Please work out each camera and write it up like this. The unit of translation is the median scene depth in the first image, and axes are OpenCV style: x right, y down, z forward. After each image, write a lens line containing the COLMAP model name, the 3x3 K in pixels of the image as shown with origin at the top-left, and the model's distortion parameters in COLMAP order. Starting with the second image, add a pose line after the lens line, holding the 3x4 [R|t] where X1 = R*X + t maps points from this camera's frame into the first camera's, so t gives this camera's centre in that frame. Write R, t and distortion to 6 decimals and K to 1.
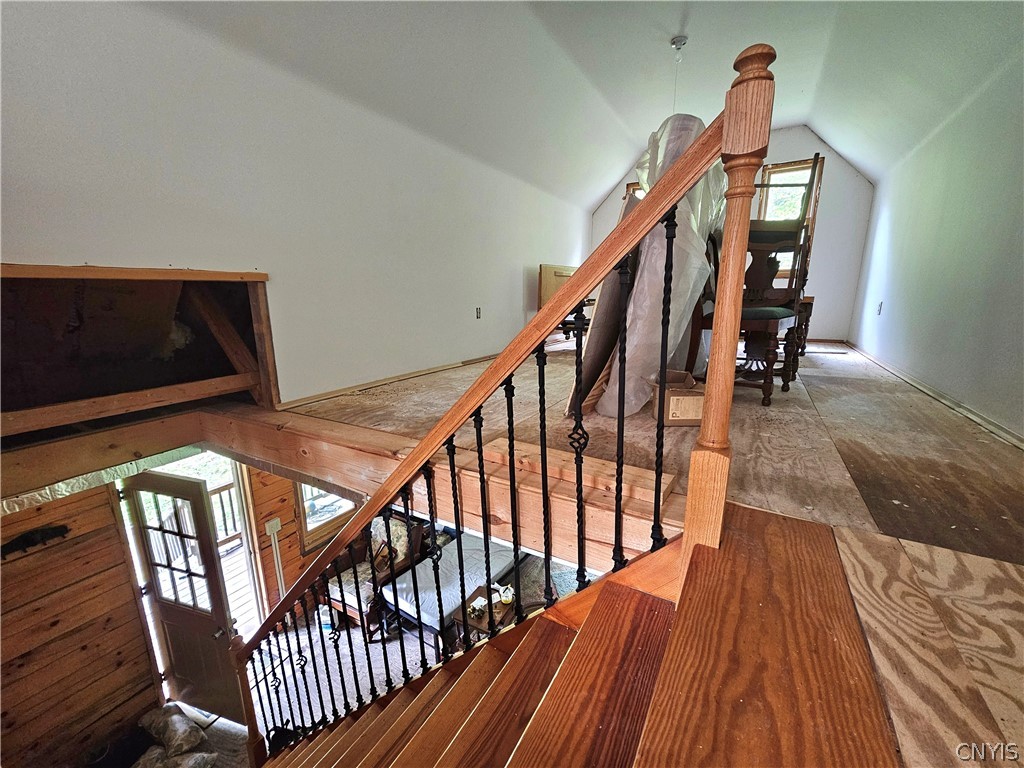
lens RADIAL K [[431.8, 0, 506.0], [0, 431.8, 393.0], [0, 0, 1]] dist [-0.003861, 0.000098]
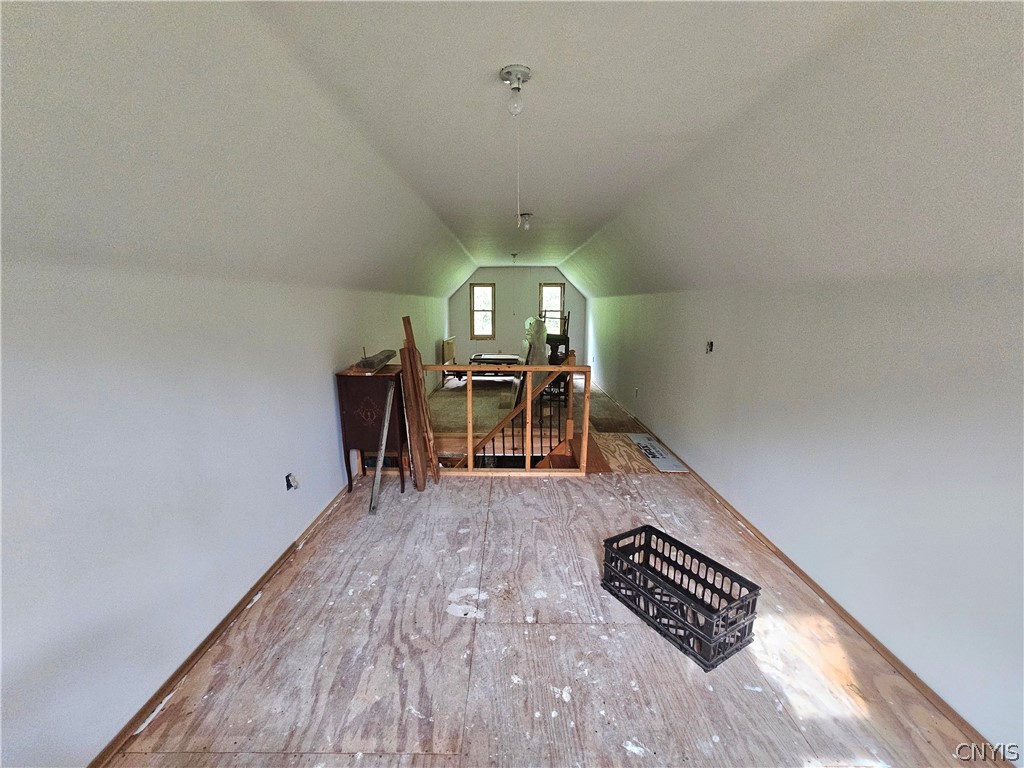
lens RADIAL K [[417.9, 0, 503.7], [0, 417.9, 396.3], [0, 0, 1]] dist [-0.000719, 0.000204]
pose [[0.877745, -0.095347, 0.469545, -1.261302], [0.101616, 0.994751, 0.012040, -0.143015], [-0.468228, 0.037145, 0.882827, -1.508634]]
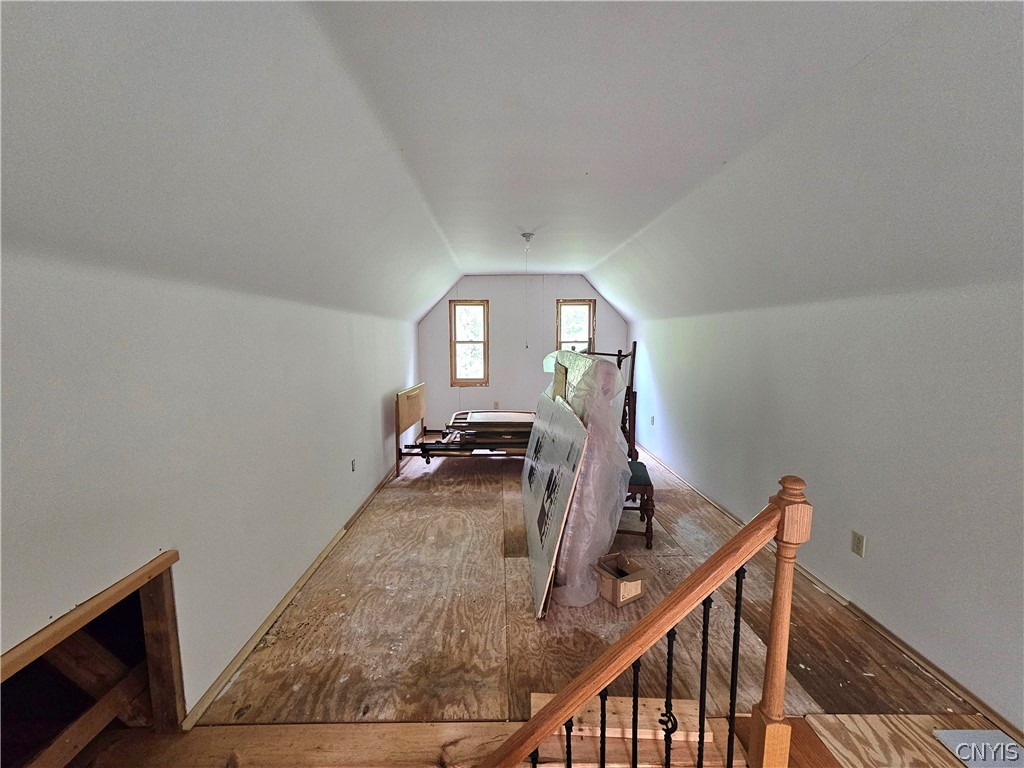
lens RADIAL K [[424.9, 0, 513.5], [0, 424.9, 391.5], [0, 0, 1]] dist [-0.000721, 0.000034]
pose [[0.853941, -0.059261, 0.516984, -0.462921], [0.112487, 0.991026, -0.072203, -0.473226], [-0.508066, 0.119811, 0.852945, 0.062963]]
